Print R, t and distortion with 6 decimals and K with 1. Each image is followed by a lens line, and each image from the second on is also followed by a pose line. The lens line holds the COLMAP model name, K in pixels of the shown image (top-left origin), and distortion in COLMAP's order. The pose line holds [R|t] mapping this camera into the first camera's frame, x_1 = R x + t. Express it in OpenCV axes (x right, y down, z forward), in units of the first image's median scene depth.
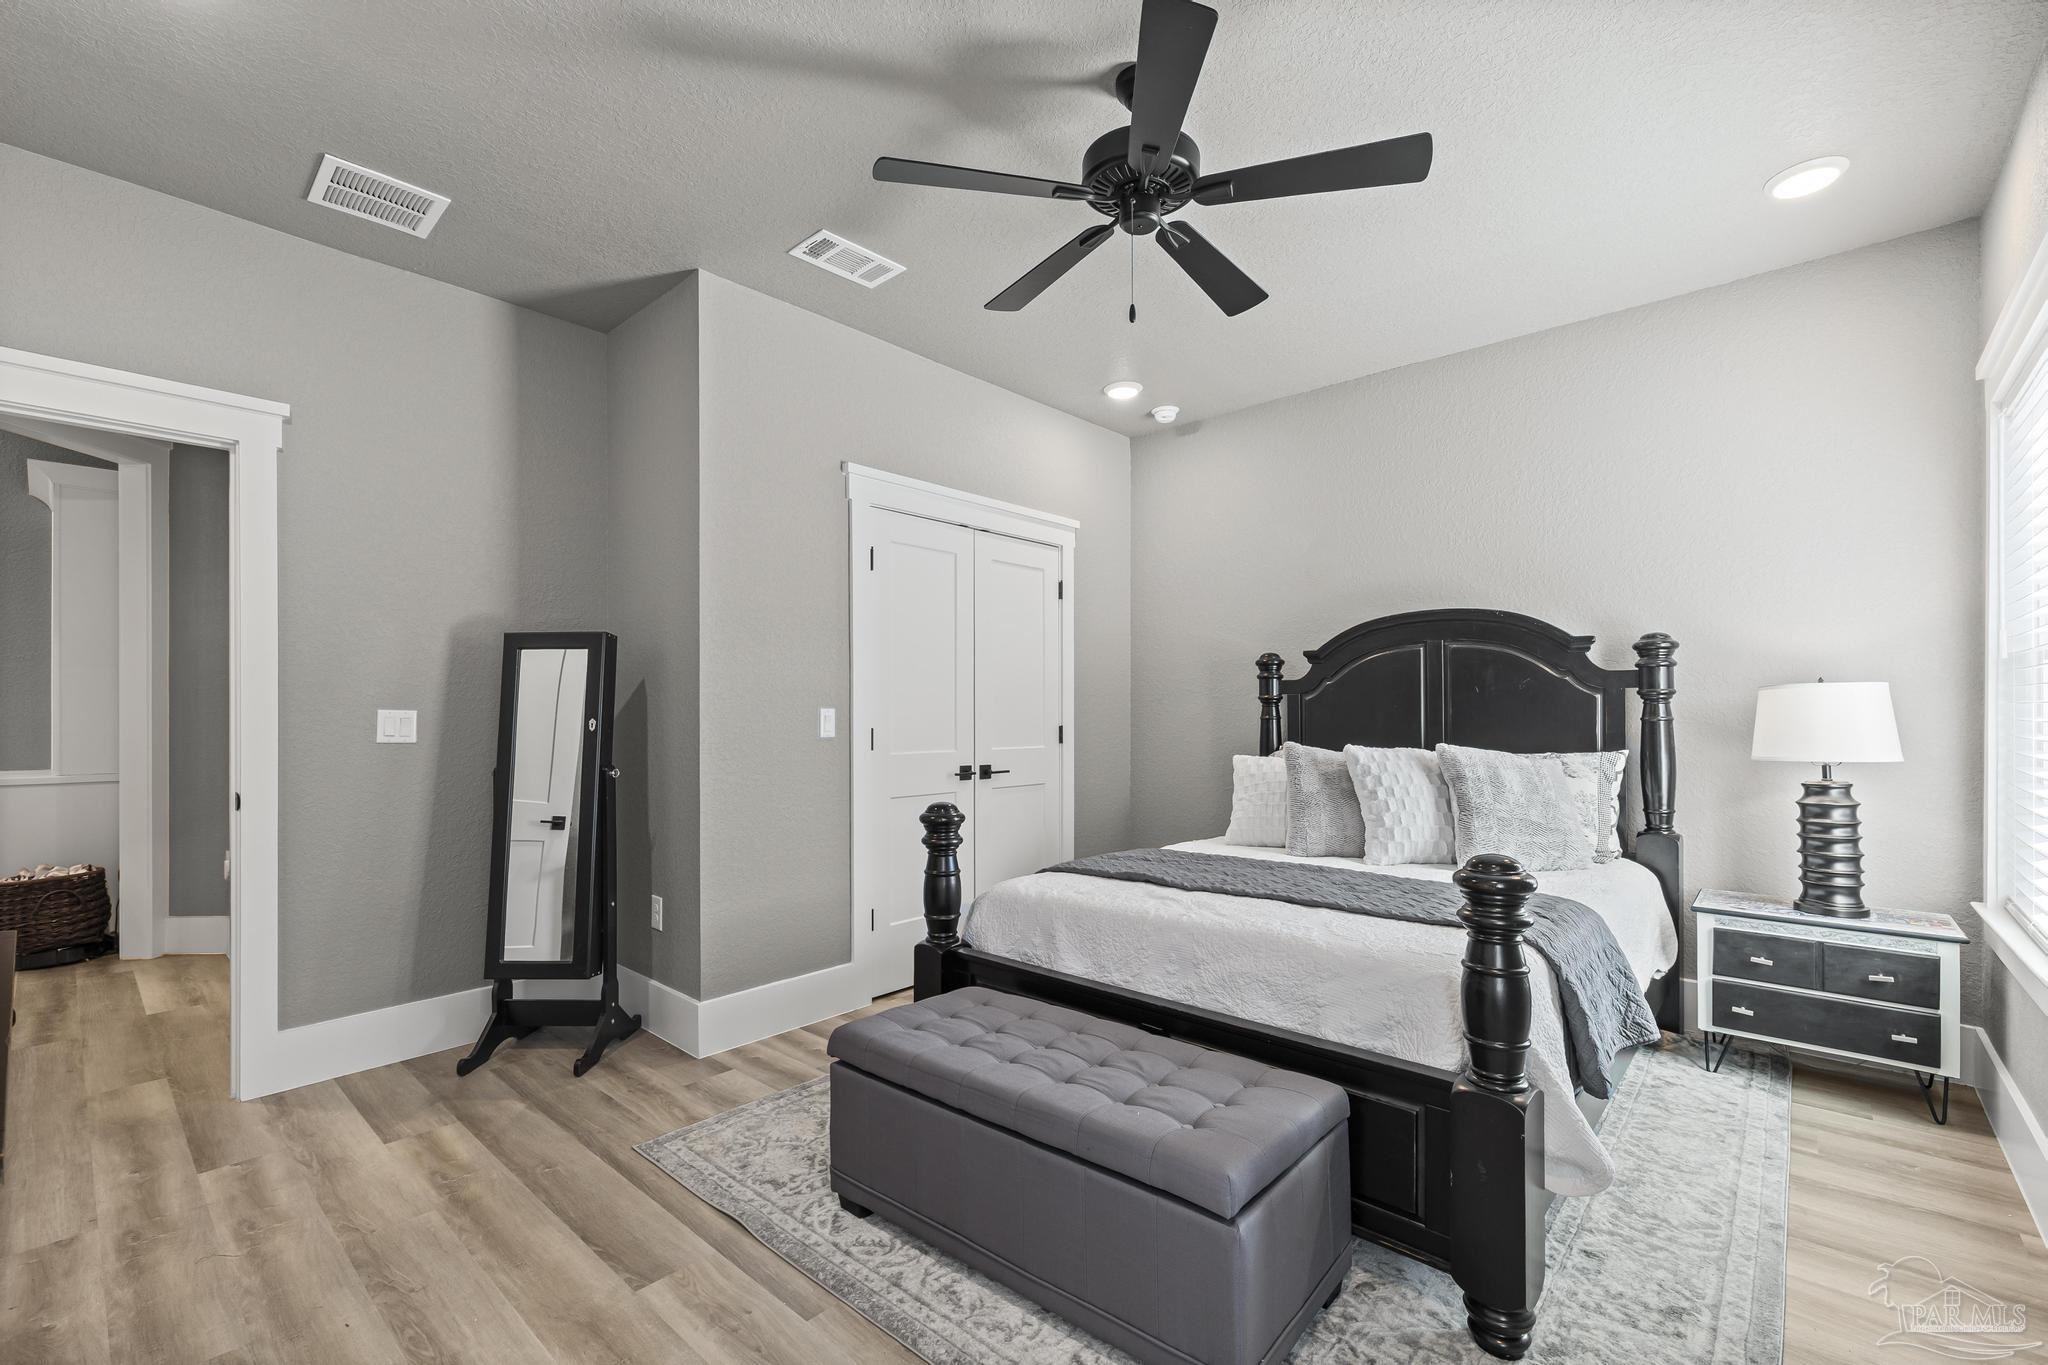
lens RADIAL K [[875.9, 0, 1020.9], [0, 875.9, 710.0], [0, 0, 1]] dist [0.000515, 0.000748]
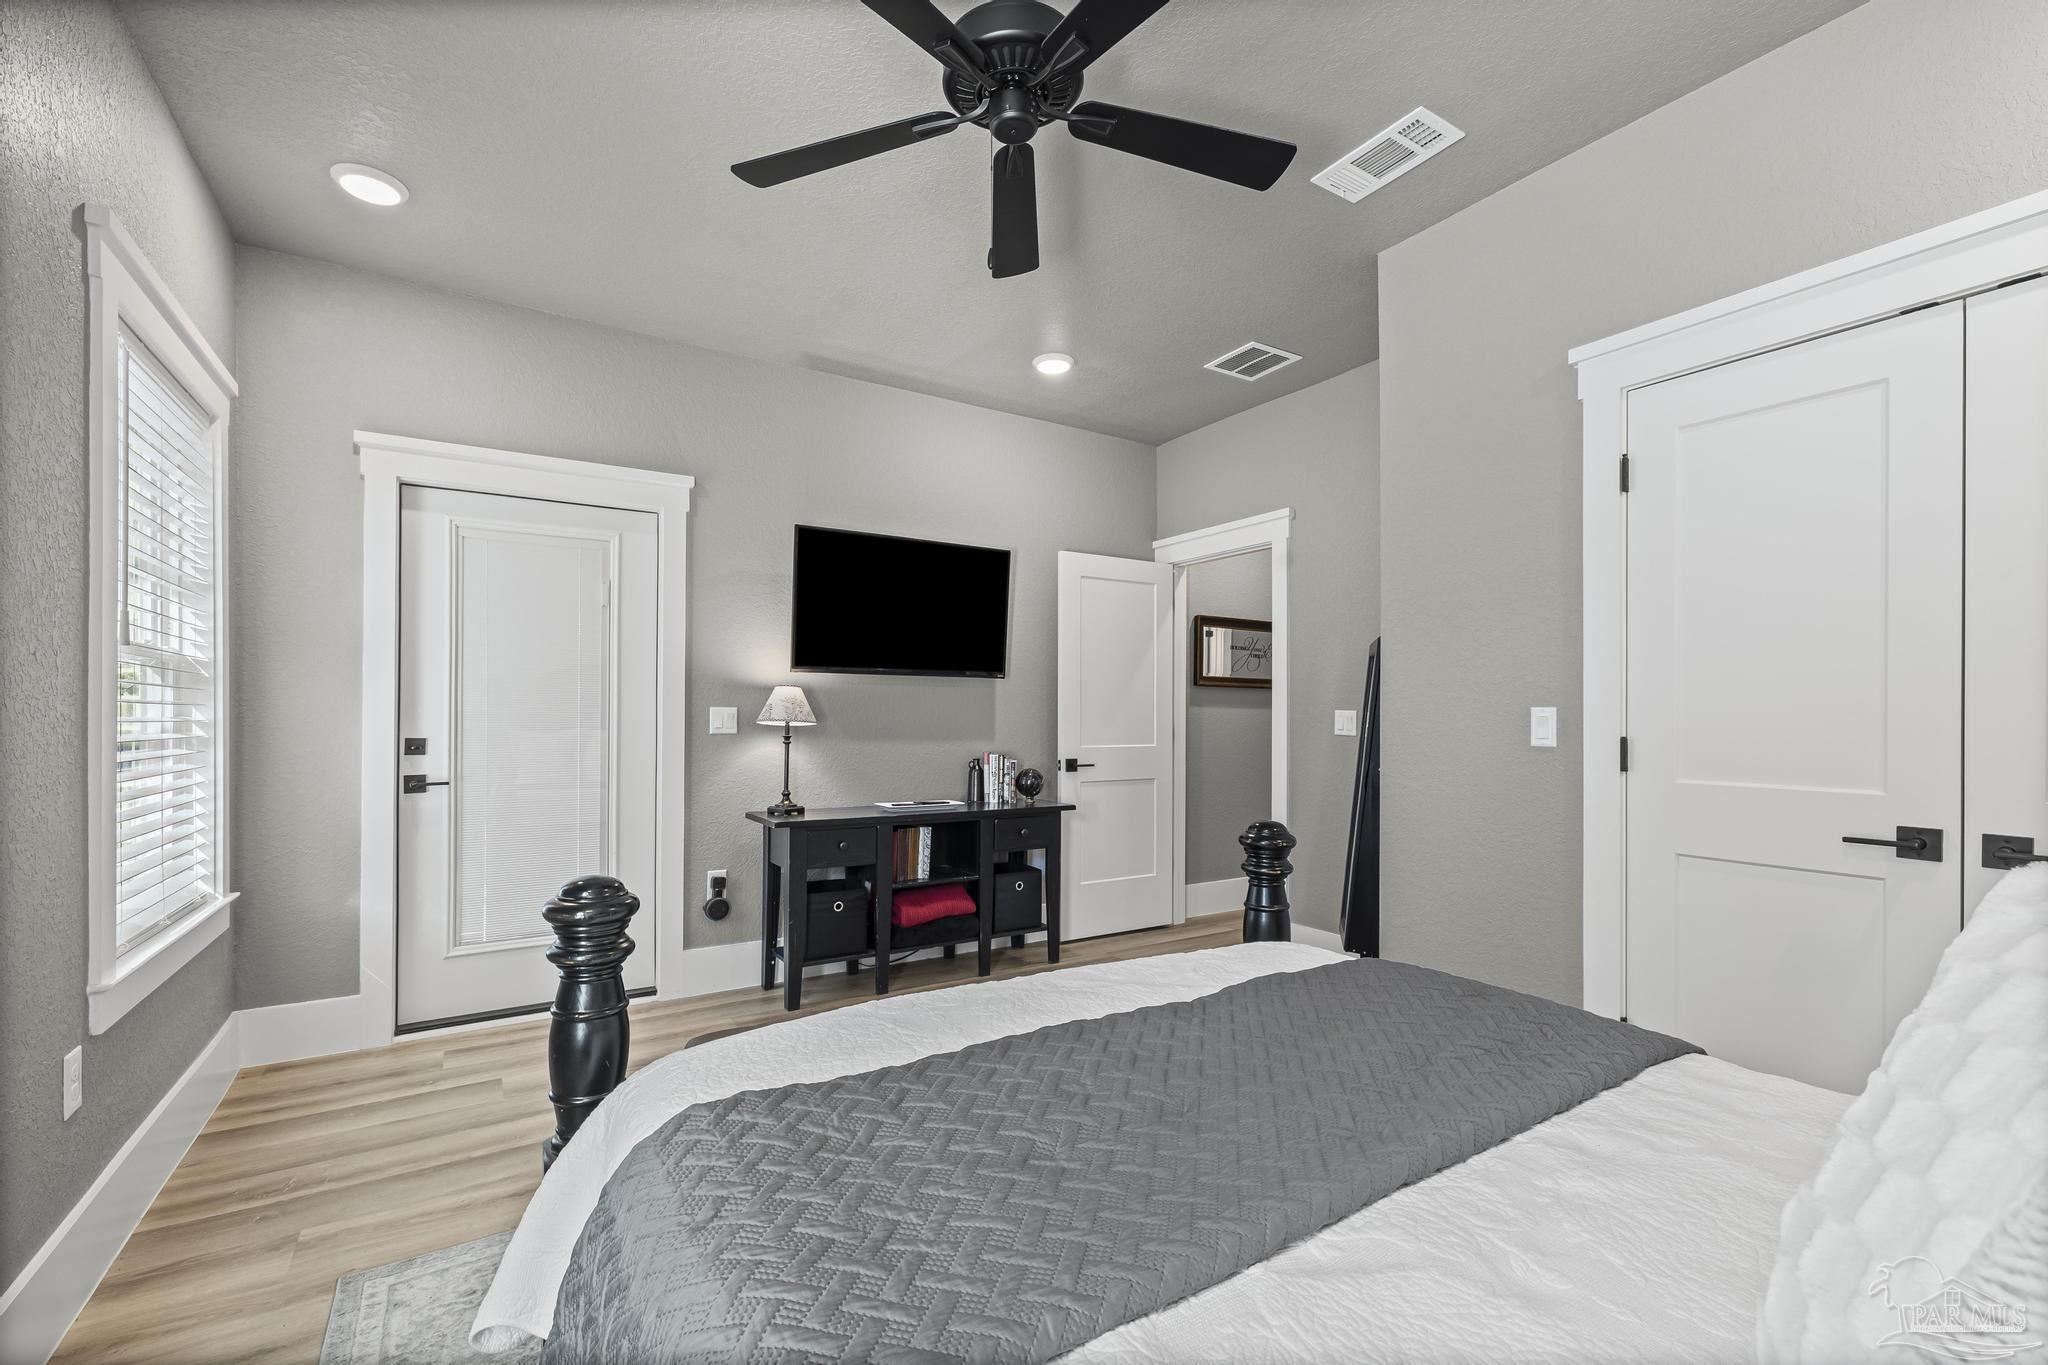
lens RADIAL K [[875.9, 0, 1020.9], [0, 875.9, 710.0], [0, 0, 1]] dist [0.000515, 0.000748]
pose [[-0.288735, -0.007862, -0.957377, 0.598675], [-0.008108, 0.999951, -0.005766, 0.009009], [0.957375, 0.006097, -0.288784, 0.786870]]
